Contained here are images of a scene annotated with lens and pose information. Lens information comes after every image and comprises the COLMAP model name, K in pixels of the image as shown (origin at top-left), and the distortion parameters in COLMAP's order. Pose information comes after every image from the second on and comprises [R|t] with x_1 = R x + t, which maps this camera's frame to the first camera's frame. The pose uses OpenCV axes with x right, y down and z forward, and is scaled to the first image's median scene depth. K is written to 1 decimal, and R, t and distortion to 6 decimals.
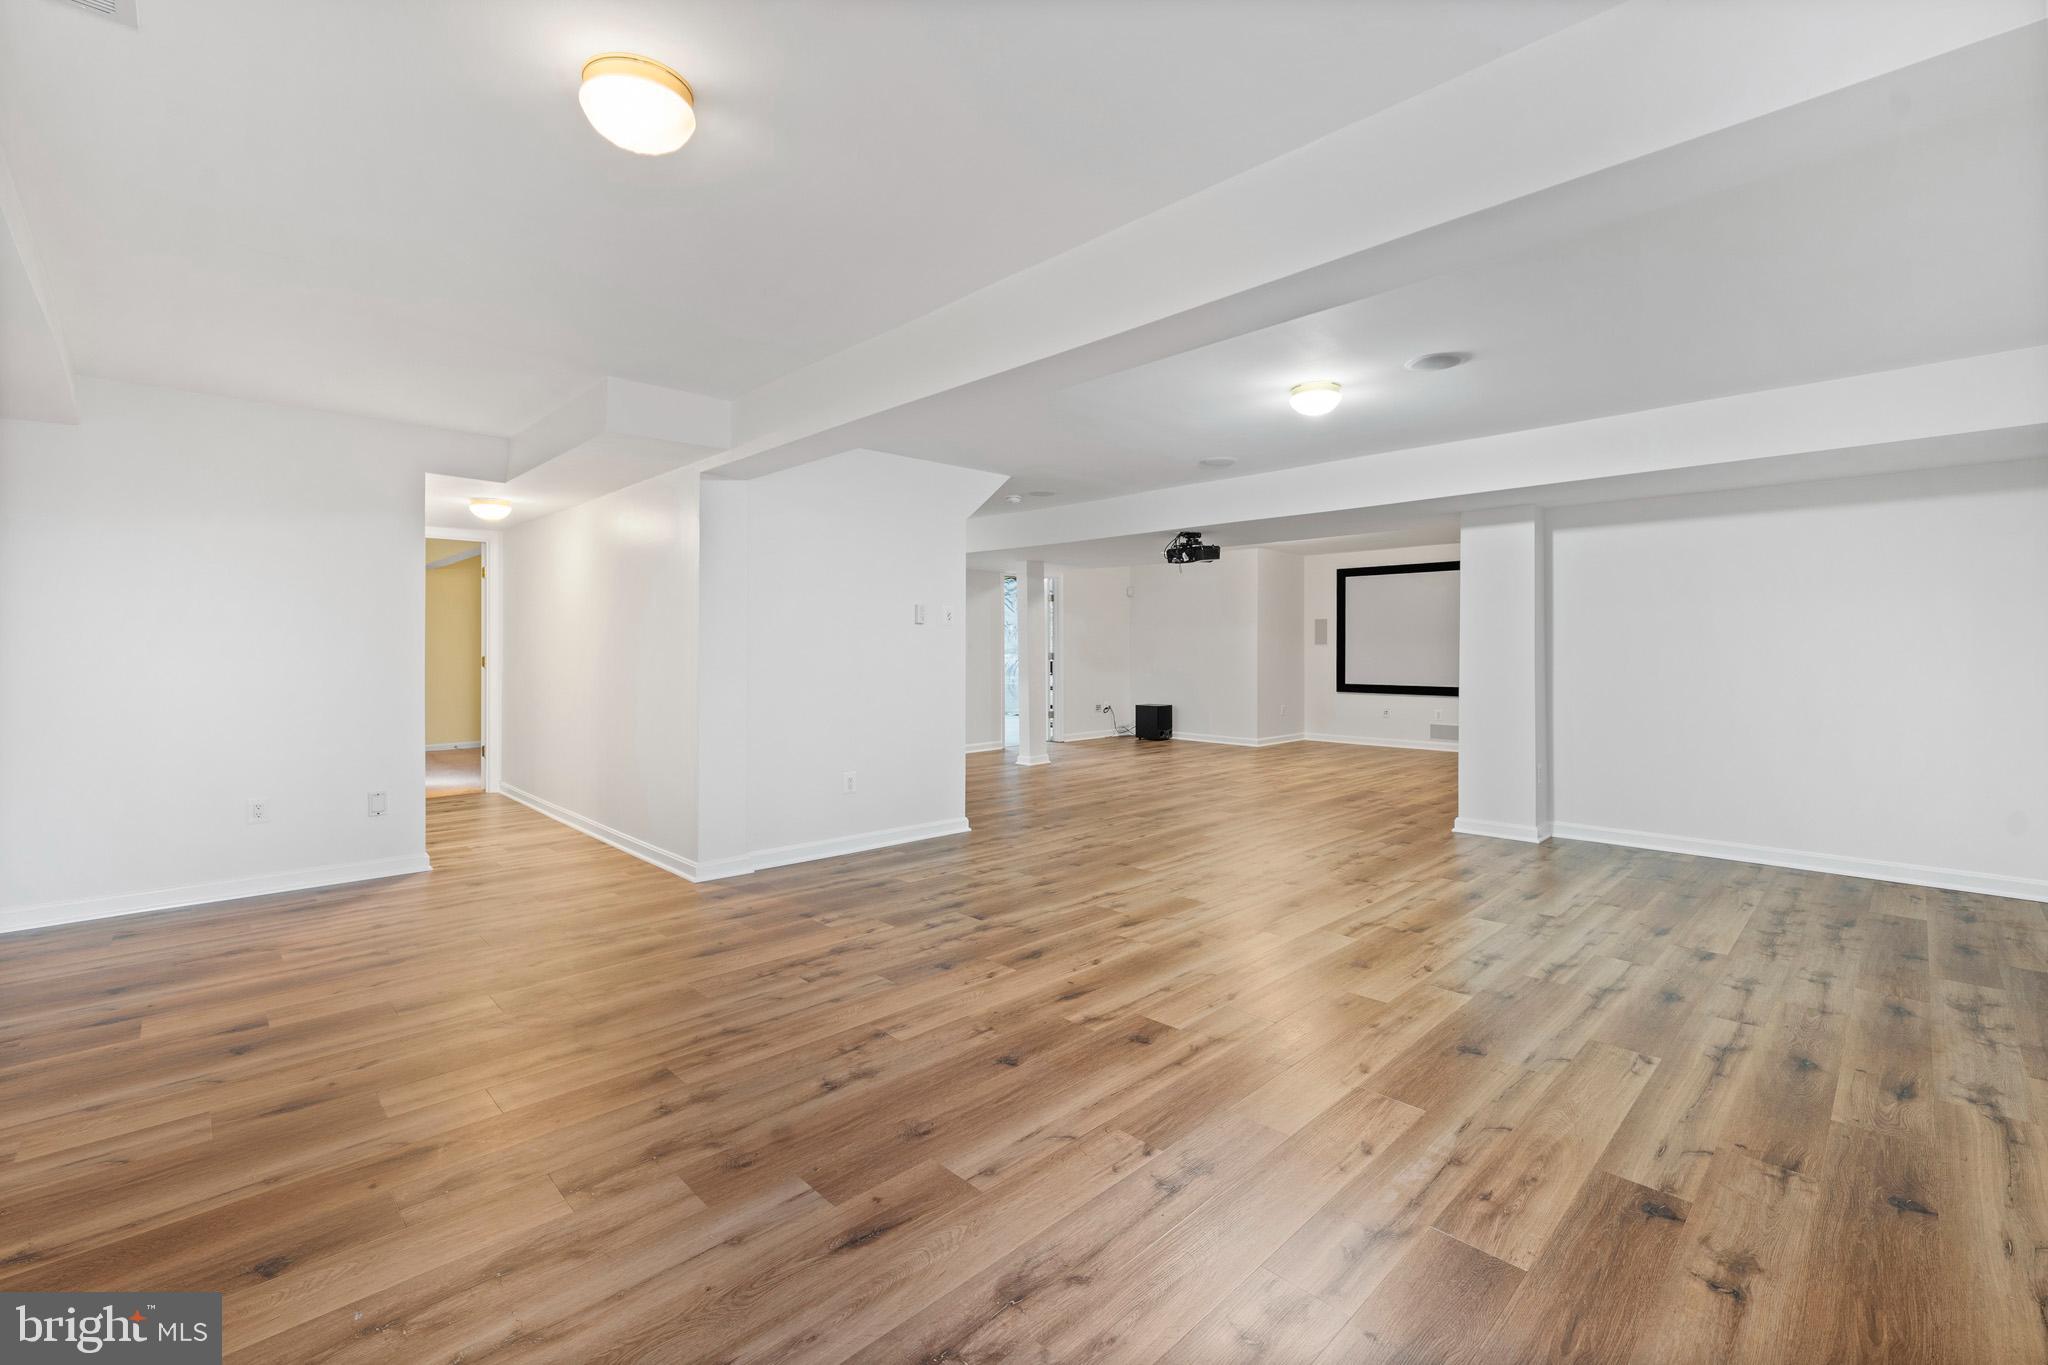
lens RADIAL K [[874.1, 0, 1030.4], [0, 874.1, 675.2], [0, 0, 1]] dist [-0.005366, 0.000216]
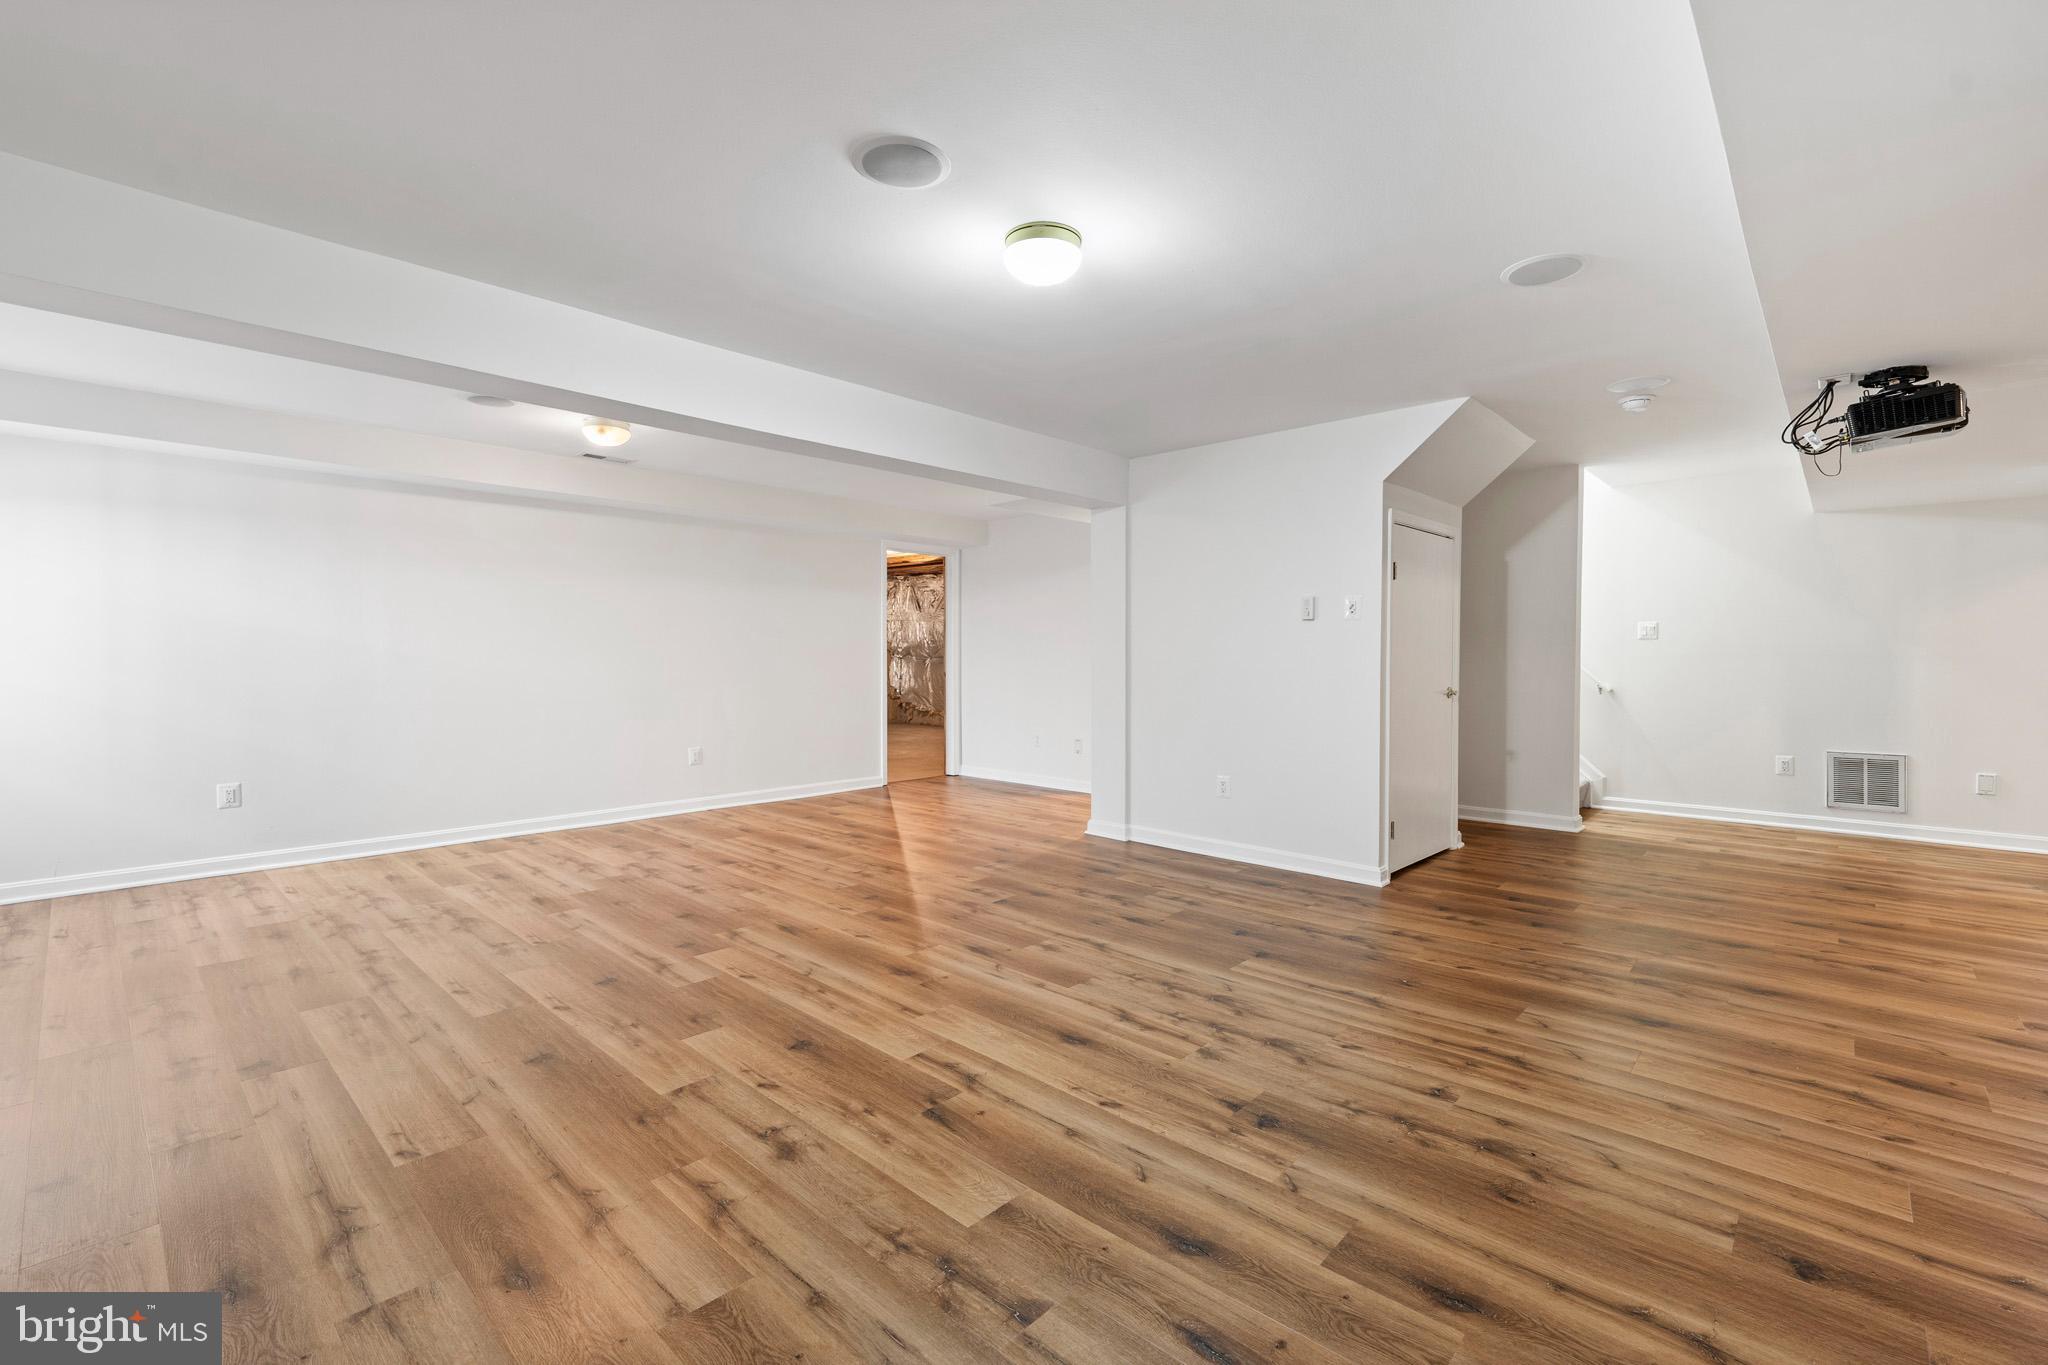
lens RADIAL K [[862.3, 0, 1032.2], [0, 862.3, 667.5], [0, 0, 1]] dist [-0.002883, -0.001001]
pose [[0.065280, 0.019839, -0.997670, 1.221504], [-0.032565, 0.999312, 0.017741, -0.029359], [0.997335, 0.031331, 0.065881, 1.209171]]
